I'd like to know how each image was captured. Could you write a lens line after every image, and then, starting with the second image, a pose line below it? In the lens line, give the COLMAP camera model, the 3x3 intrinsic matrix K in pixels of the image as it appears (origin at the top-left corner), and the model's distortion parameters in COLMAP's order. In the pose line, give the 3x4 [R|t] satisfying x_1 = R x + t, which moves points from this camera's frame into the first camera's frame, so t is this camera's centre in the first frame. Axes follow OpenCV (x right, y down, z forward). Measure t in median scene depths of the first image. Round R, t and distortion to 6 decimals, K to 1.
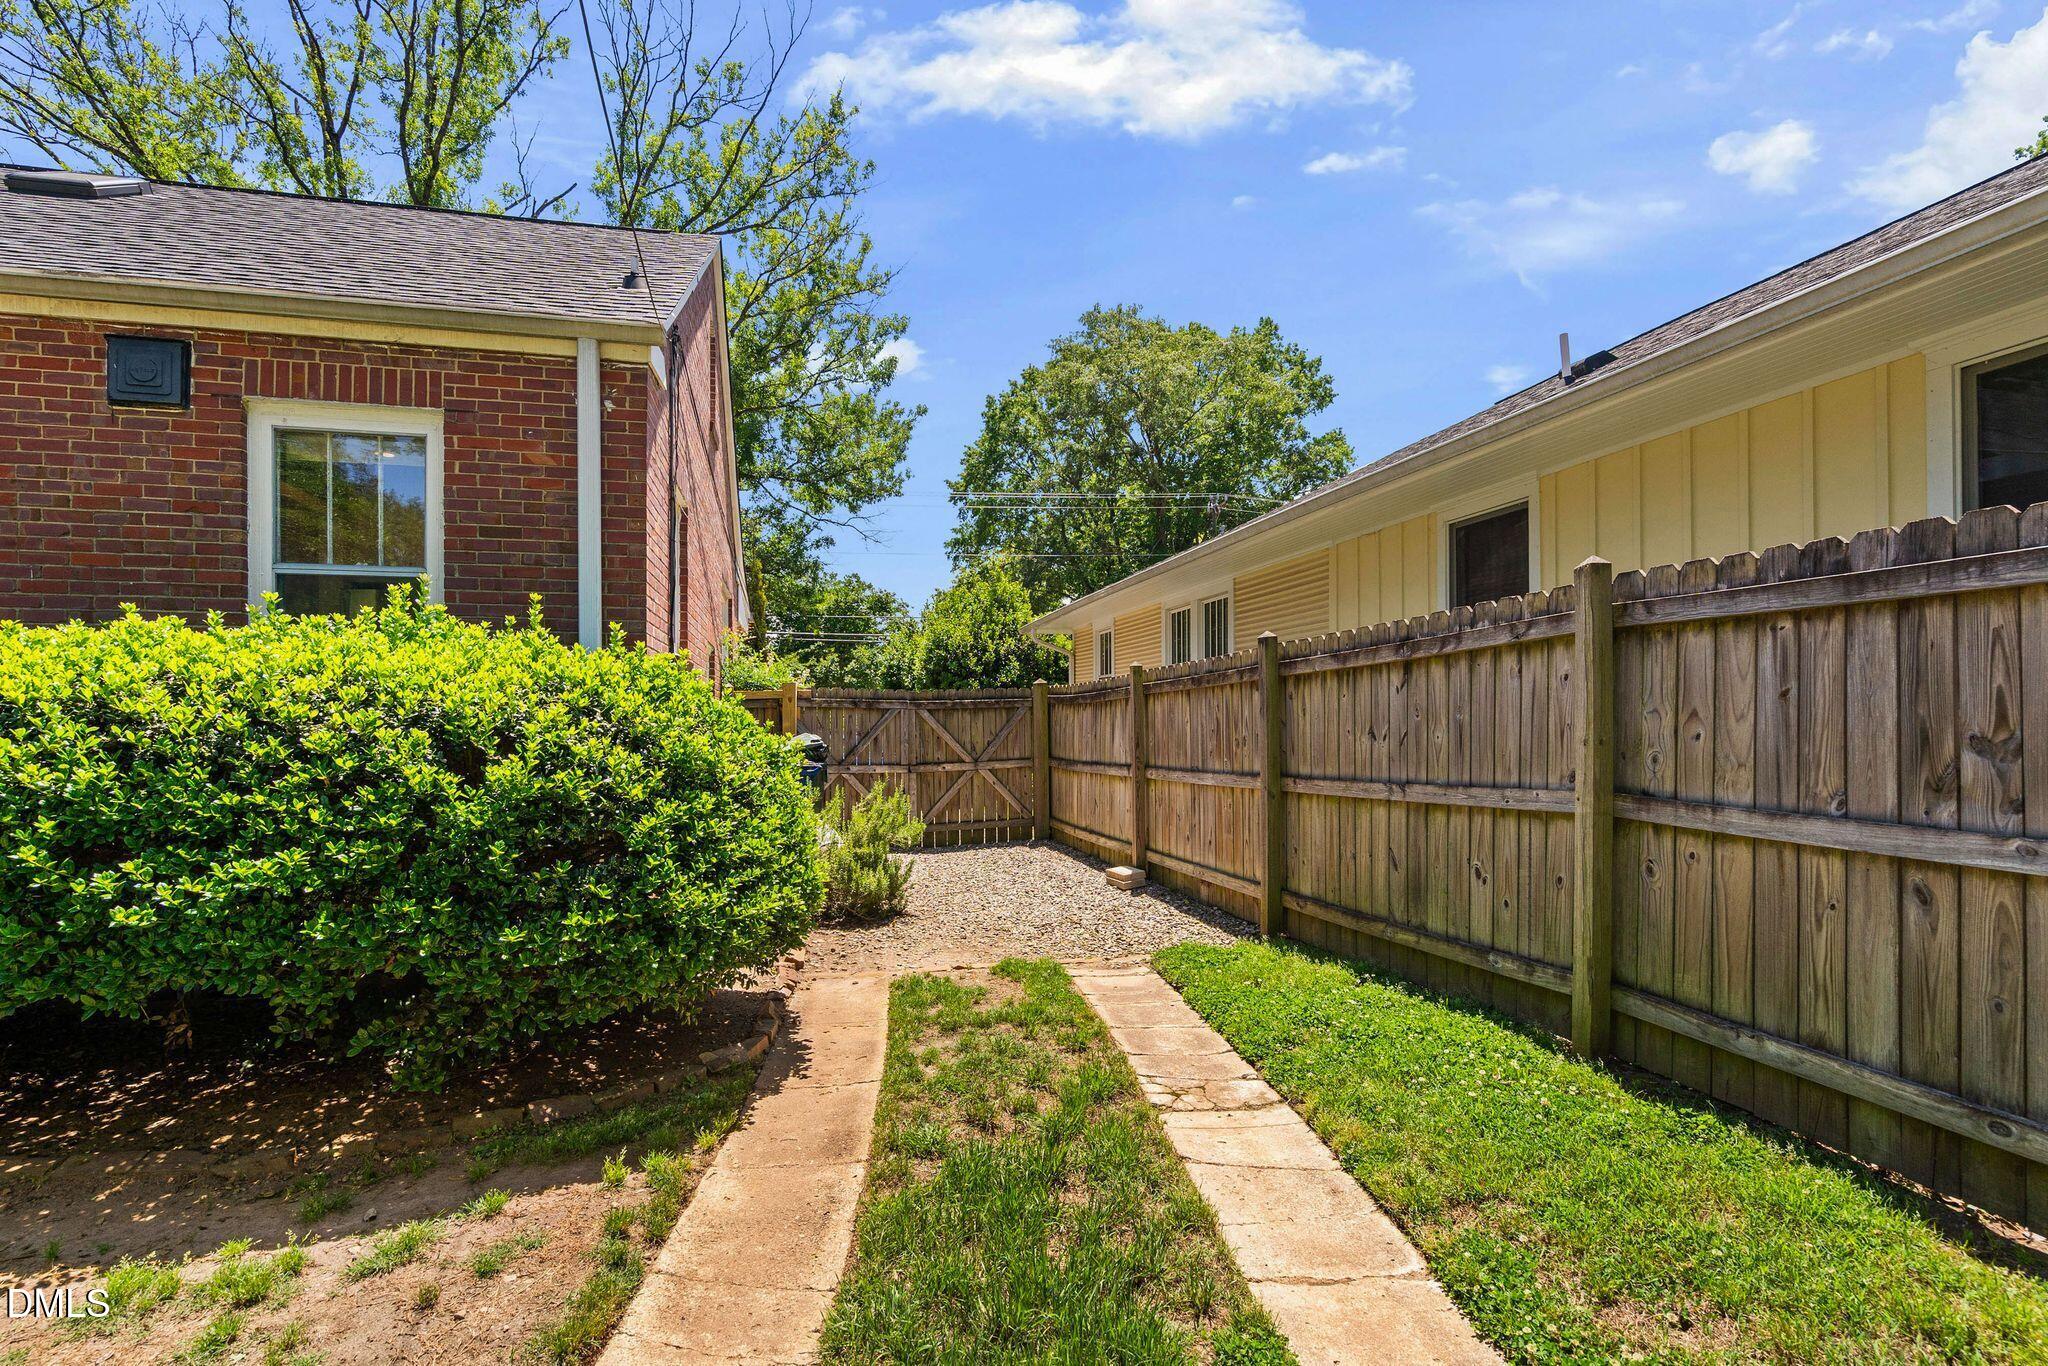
lens RADIAL K [[953.6, 0, 1021.9], [0, 953.6, 716.5], [0, 0, 1]] dist [-0.001802, 0.000043]
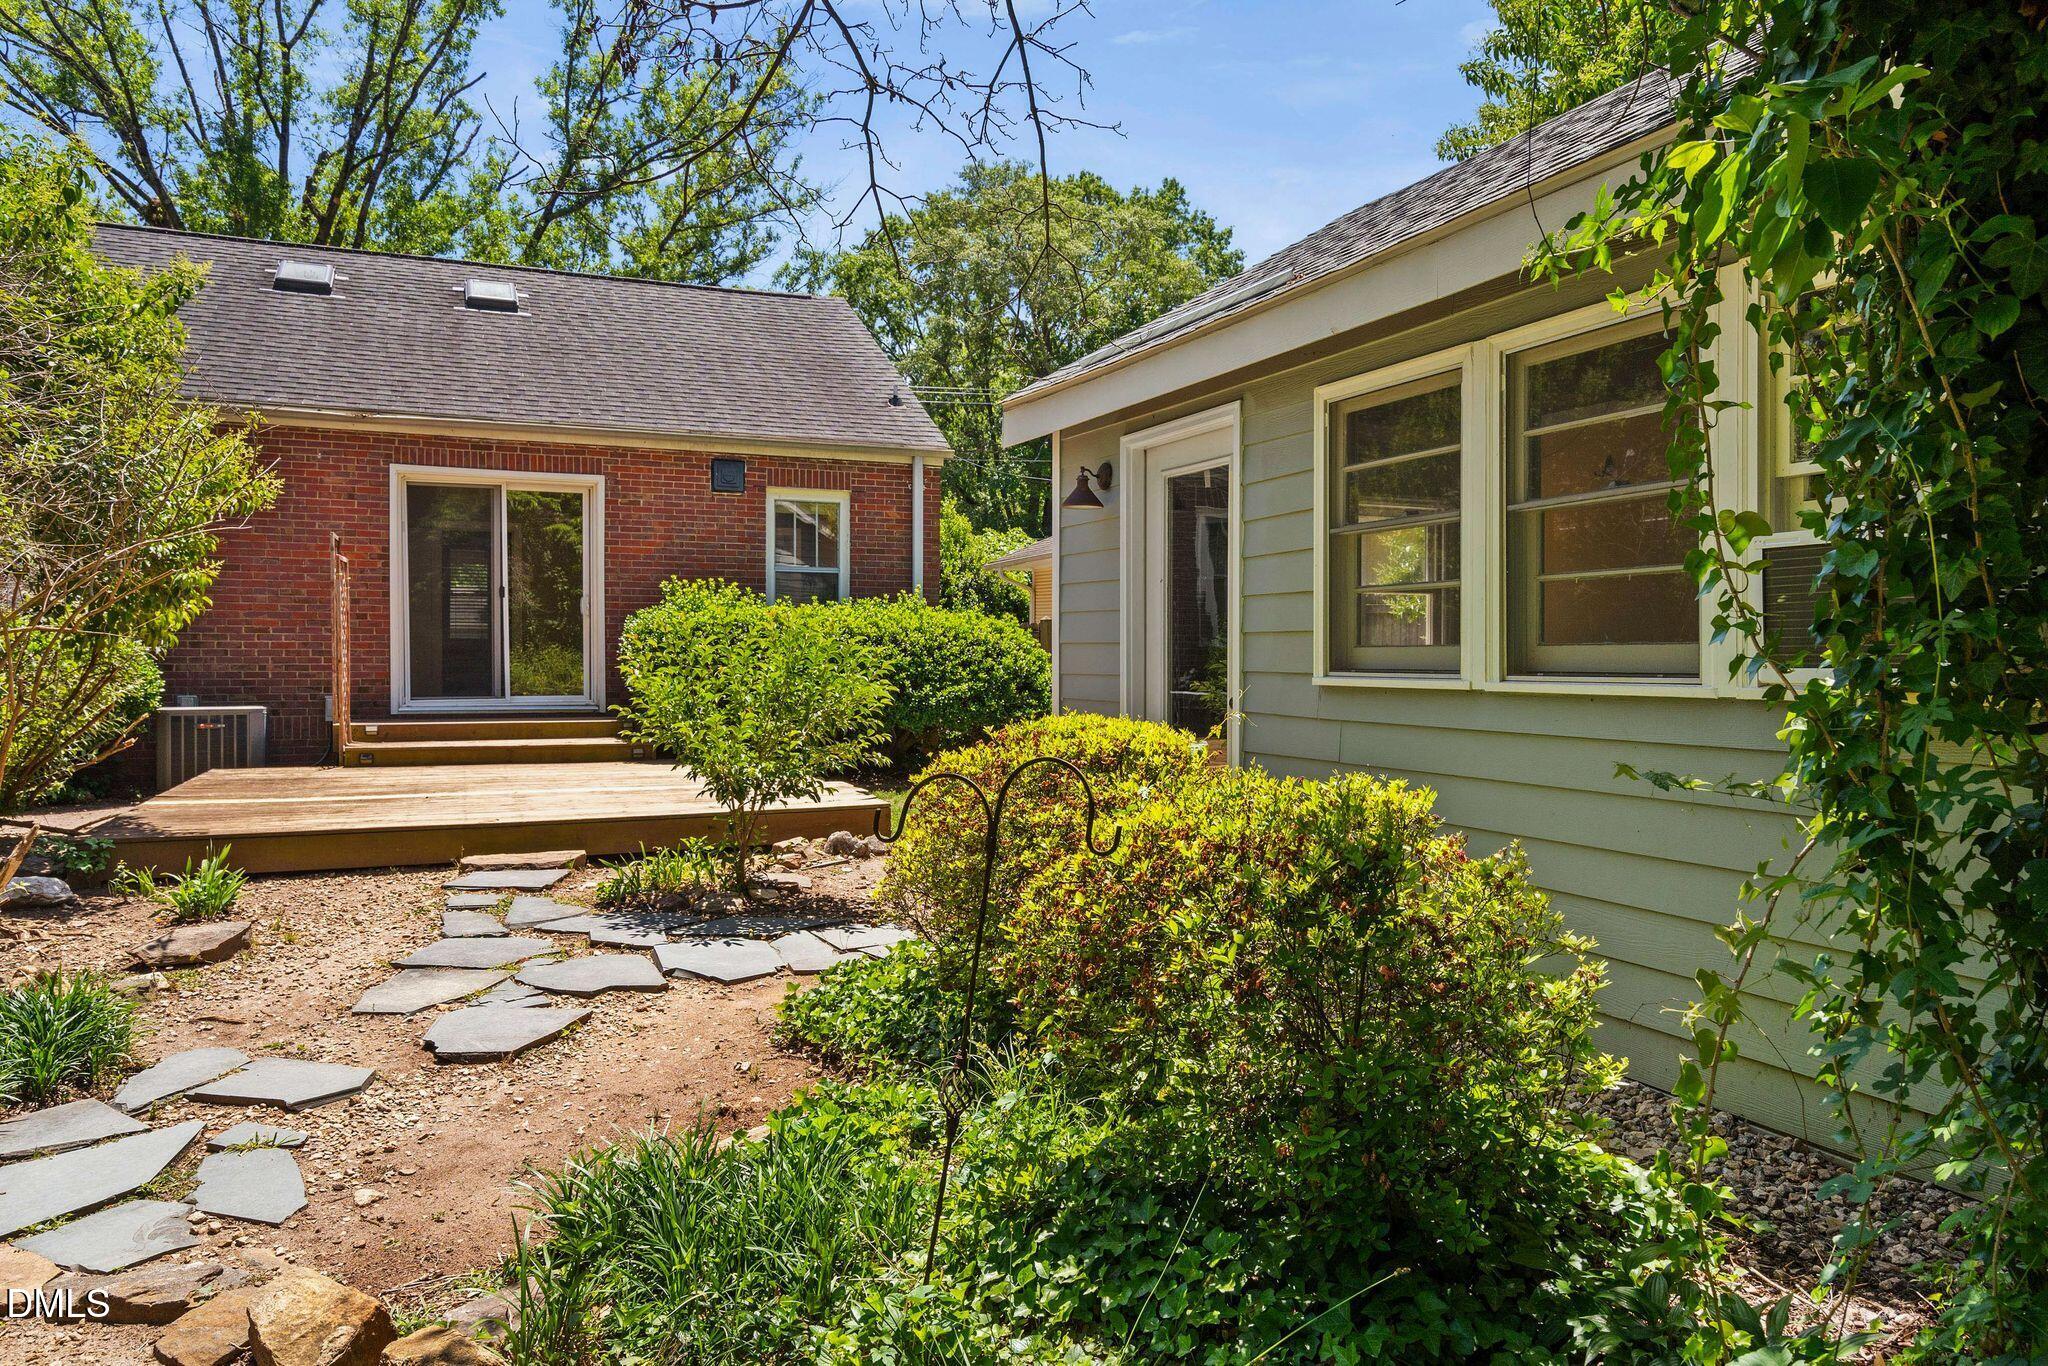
lens RADIAL K [[1400.5, 0, 1057.1], [0, 1400.5, 681.6], [0, 0, 1]] dist [0.000004, 0.001395]
pose [[0.981659, 0.002018, 0.190637, -0.798235], [-0.007021, 0.999648, 0.025574, 0.005911], [-0.190518, -0.026443, 0.981327, -2.179110]]
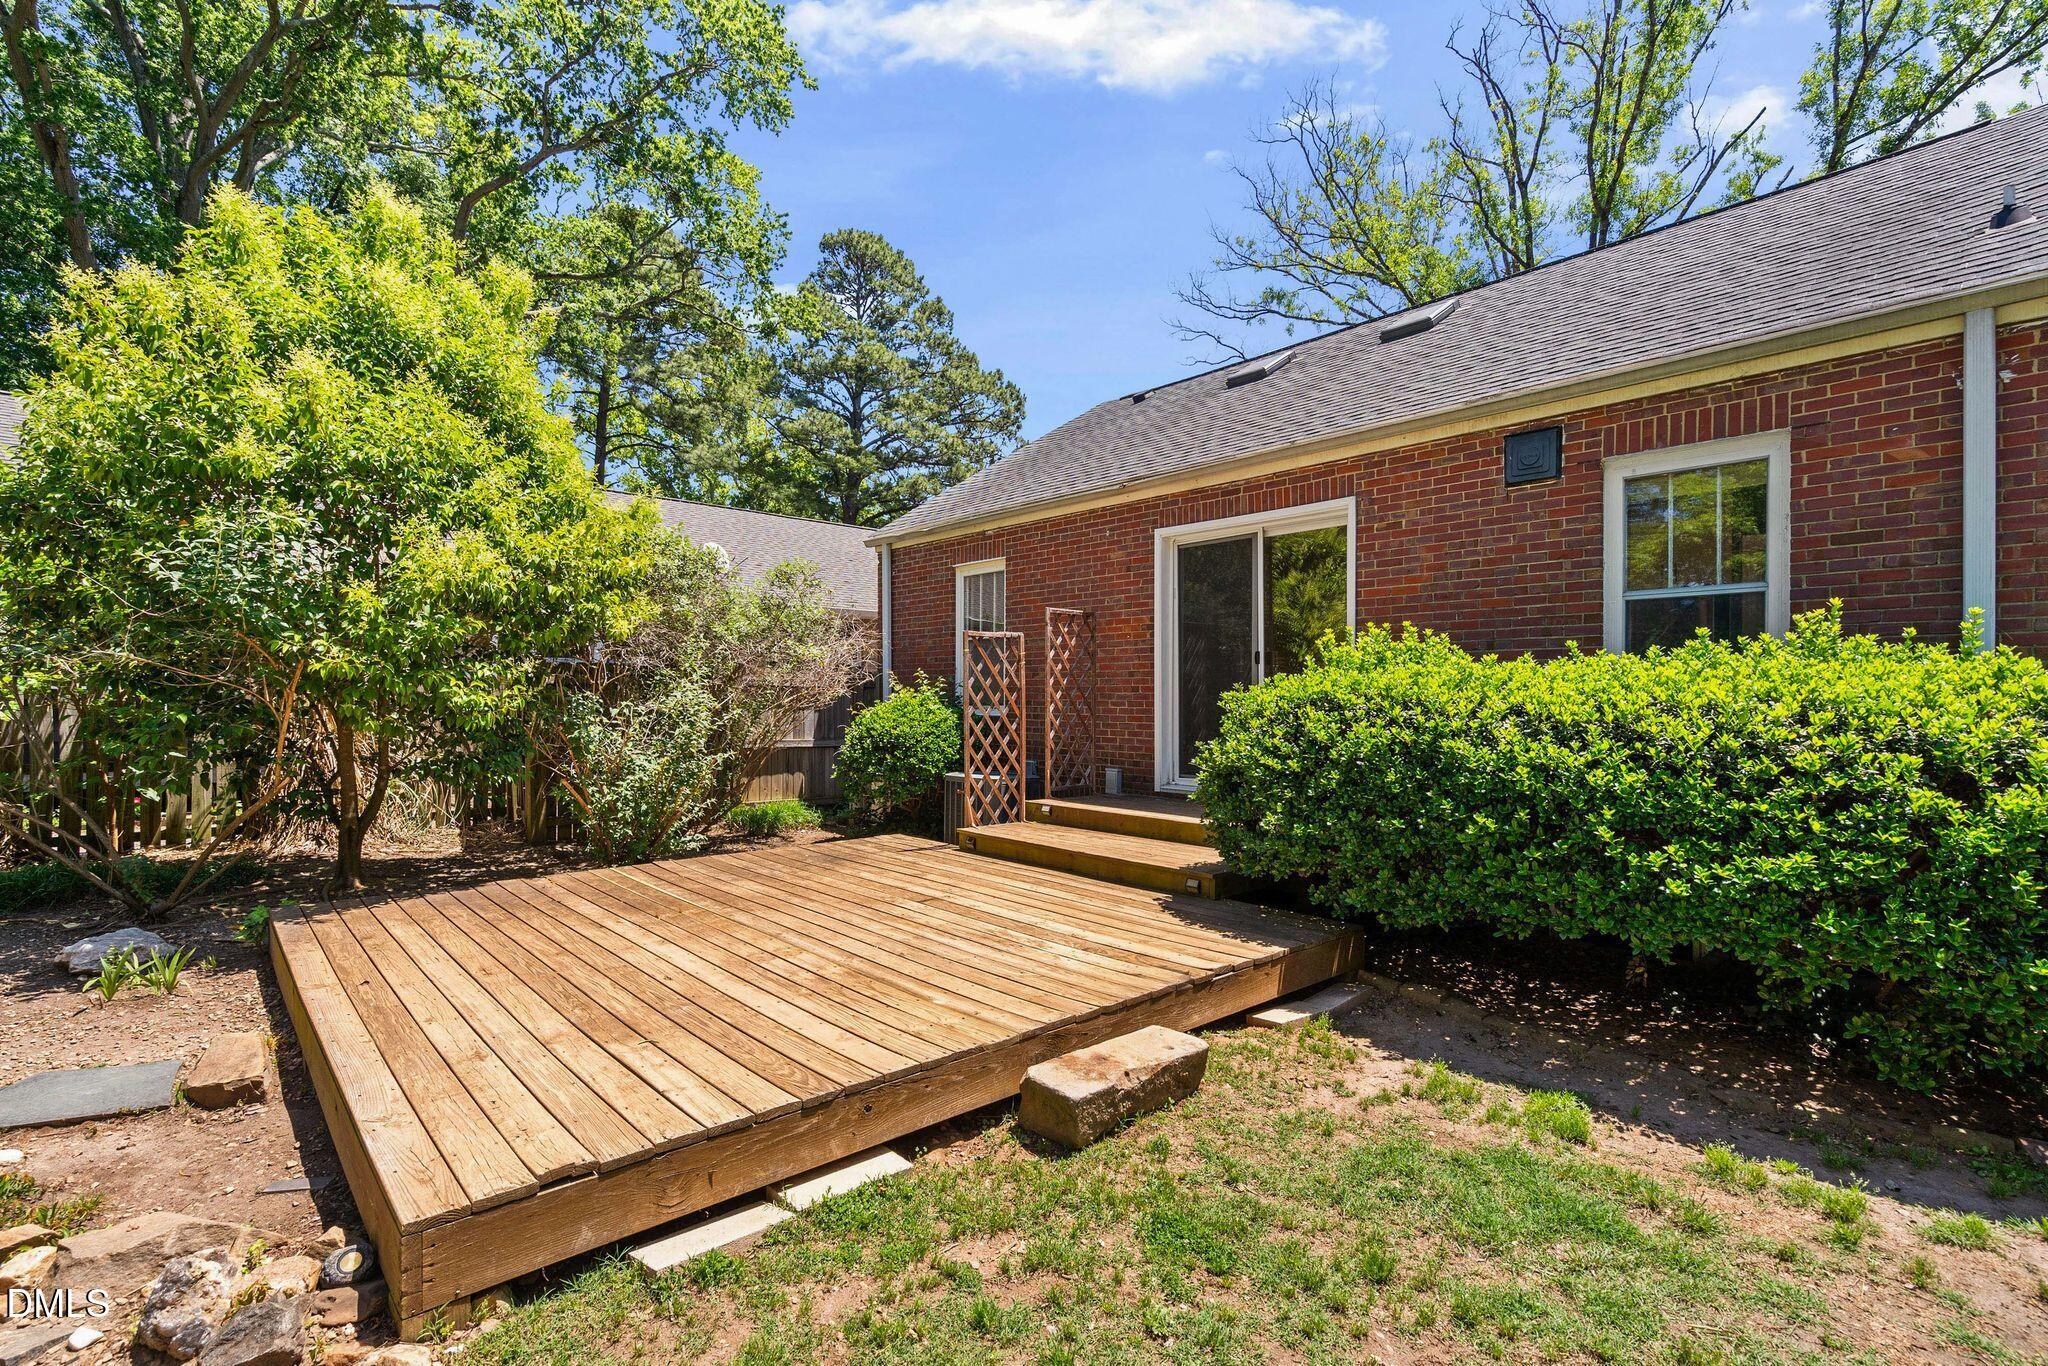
lens RADIAL K [[939.6, 0, 1015.3], [0, 939.6, 705.2], [0, 0, 1]] dist [-0.002206, 0.001452]
pose [[0.483682, 0.010809, -0.875177, -0.123998], [0.003119, 0.999896, 0.014073, -0.039007], [0.875238, -0.009537, 0.483598, -0.257932]]
